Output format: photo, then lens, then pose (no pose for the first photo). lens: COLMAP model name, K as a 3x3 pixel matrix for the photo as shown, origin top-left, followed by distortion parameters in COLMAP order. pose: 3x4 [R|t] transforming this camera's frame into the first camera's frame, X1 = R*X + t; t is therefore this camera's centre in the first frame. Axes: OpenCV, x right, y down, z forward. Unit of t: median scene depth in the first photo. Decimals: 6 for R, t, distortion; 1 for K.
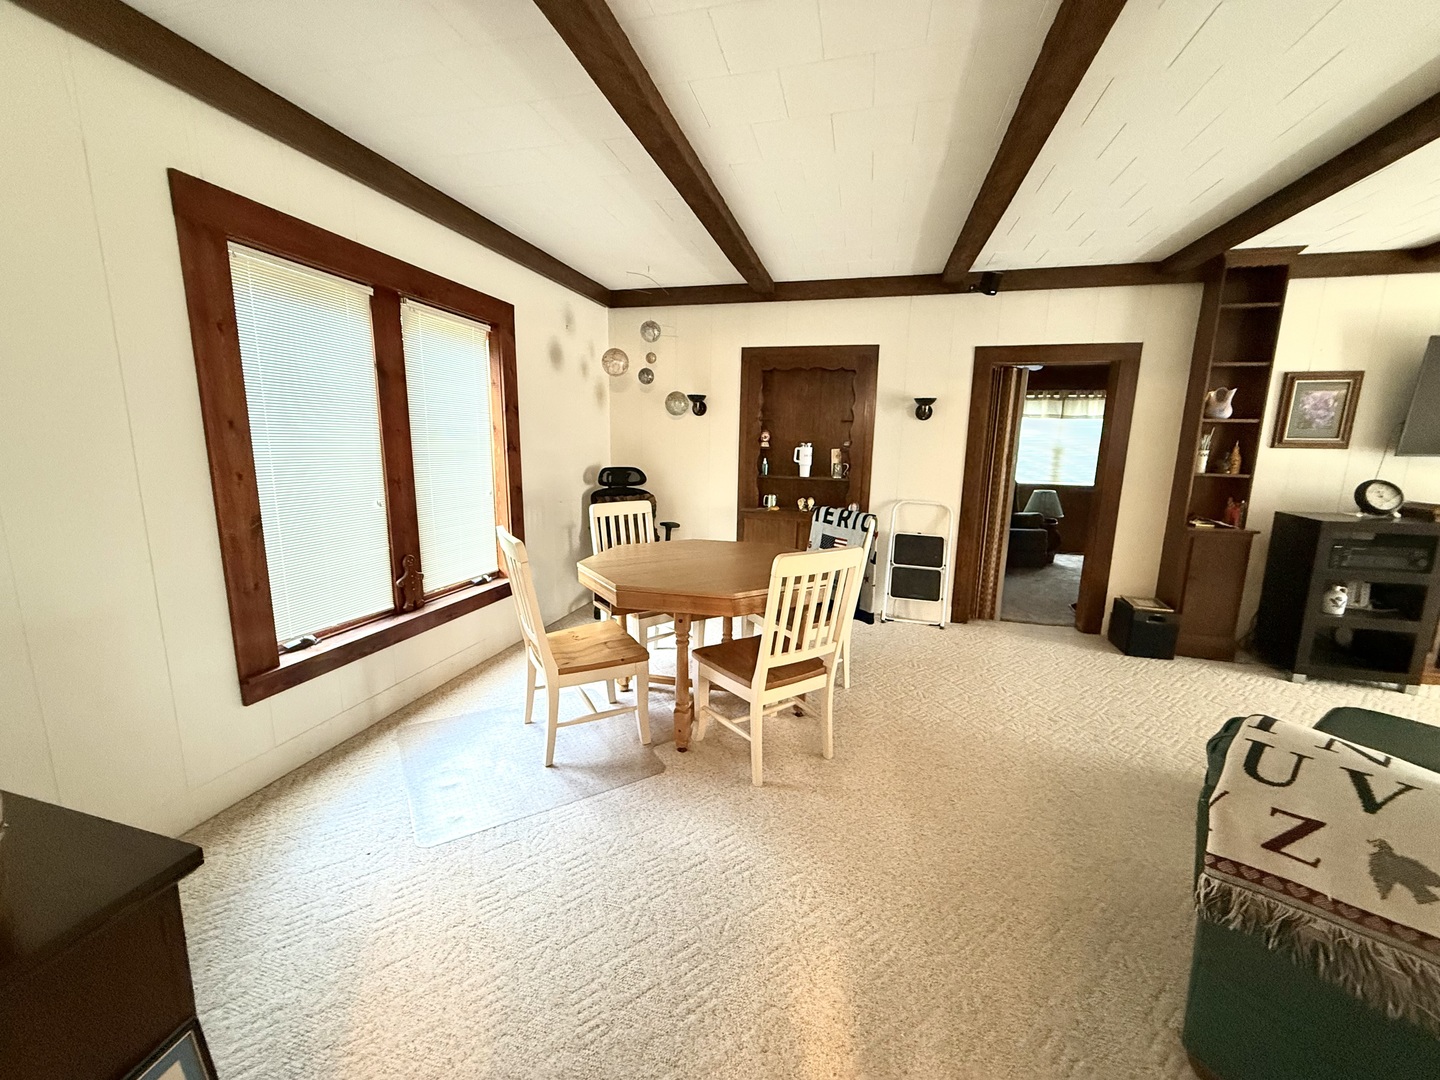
lens RADIAL K [[580.4, 0, 720.0], [0, 580.4, 540.0], [0, 0, 1]] dist [-0.001057, -0.000244]
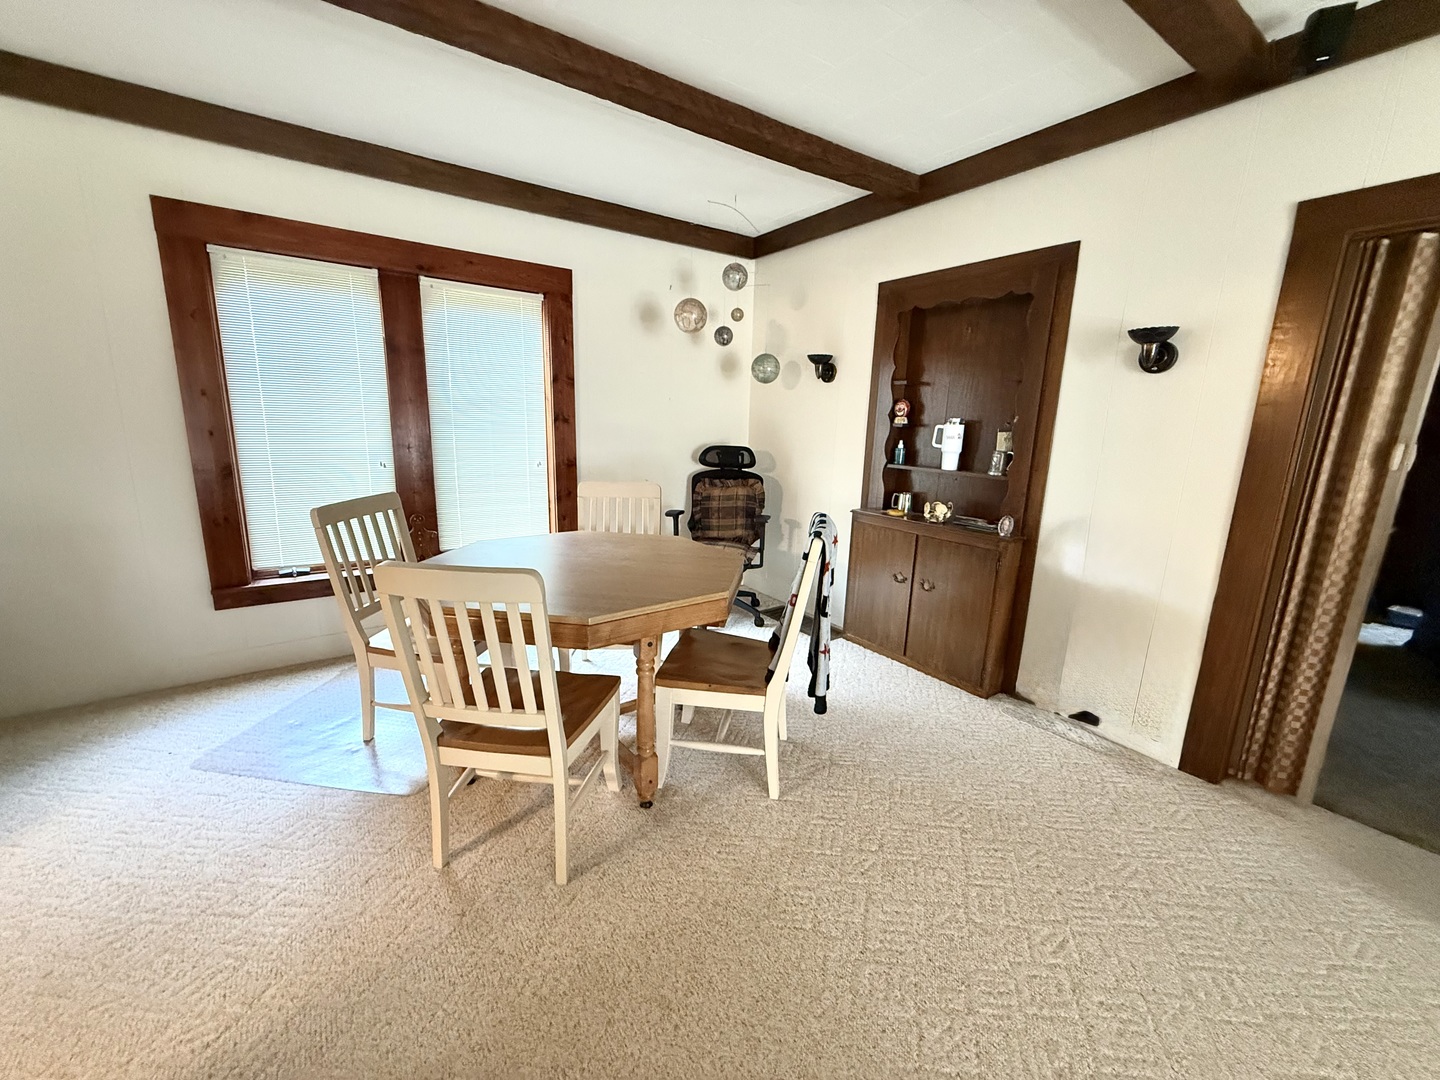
lens RADIAL K [[574.2, 0, 712.2], [0, 574.2, 539.2], [0, 0, 1]] dist [0.000942, -0.000006]
pose [[0.753461, 0.138036, -0.642839, 0.413051], [-0.121385, 0.990111, 0.070331, -0.048761], [0.646190, 0.025039, 0.762765, 0.364101]]
